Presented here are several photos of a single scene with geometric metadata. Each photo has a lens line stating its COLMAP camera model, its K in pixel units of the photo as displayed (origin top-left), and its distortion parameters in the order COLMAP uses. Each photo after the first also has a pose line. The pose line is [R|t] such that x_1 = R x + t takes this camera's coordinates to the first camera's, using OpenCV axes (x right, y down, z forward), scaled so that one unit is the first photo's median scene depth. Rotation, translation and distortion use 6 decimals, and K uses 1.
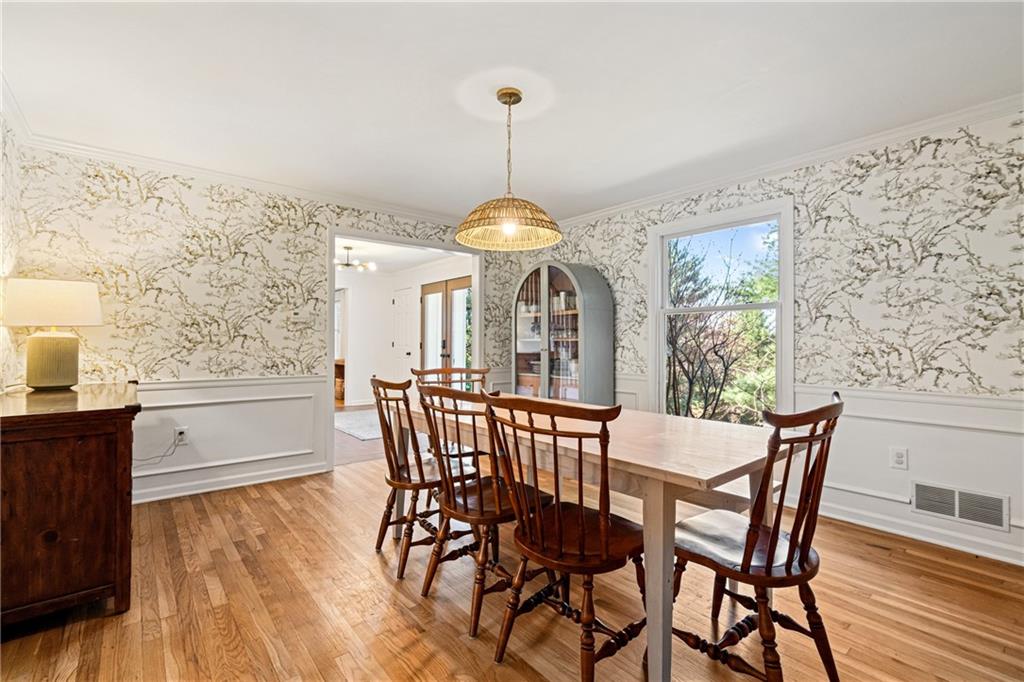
lens RADIAL K [[468.1, 0, 511.8], [0, 468.1, 341.0], [0, 0, 1]] dist [-0.000003, 0.000006]
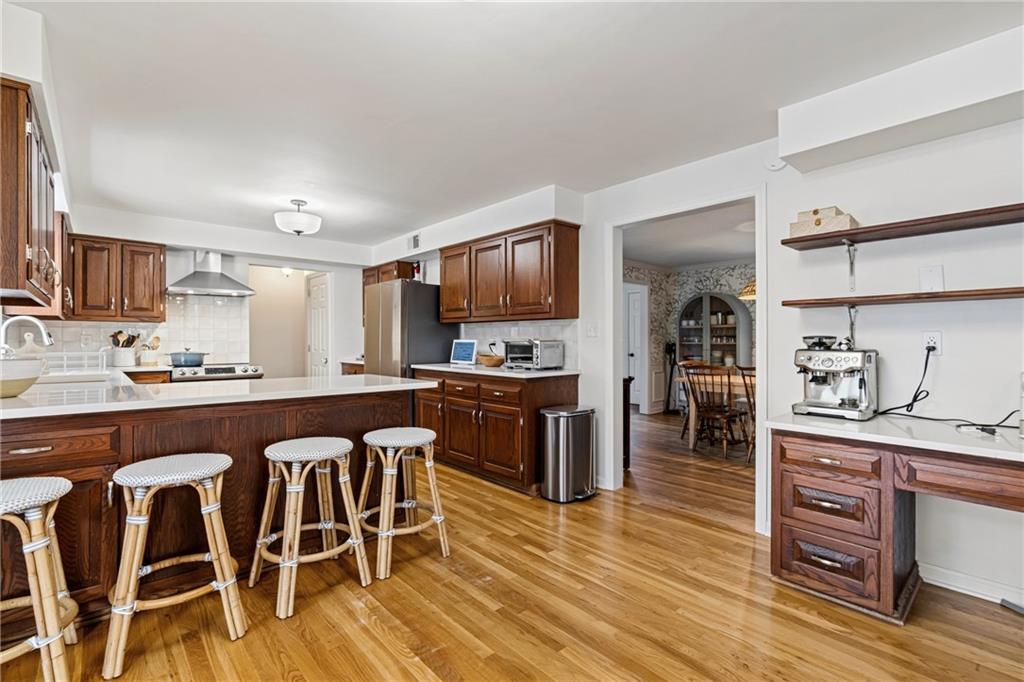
lens RADIAL K [[468.1, 0, 509.8], [0, 468.1, 343.1], [0, 0, 1]] dist [-0.000003, 0.000006]
pose [[0.998666, 0.010282, 0.050596, -0.648964], [-0.010327, 0.999946, 0.000644, 0.003137], [-0.050586, -0.001166, 0.998719, -0.504450]]
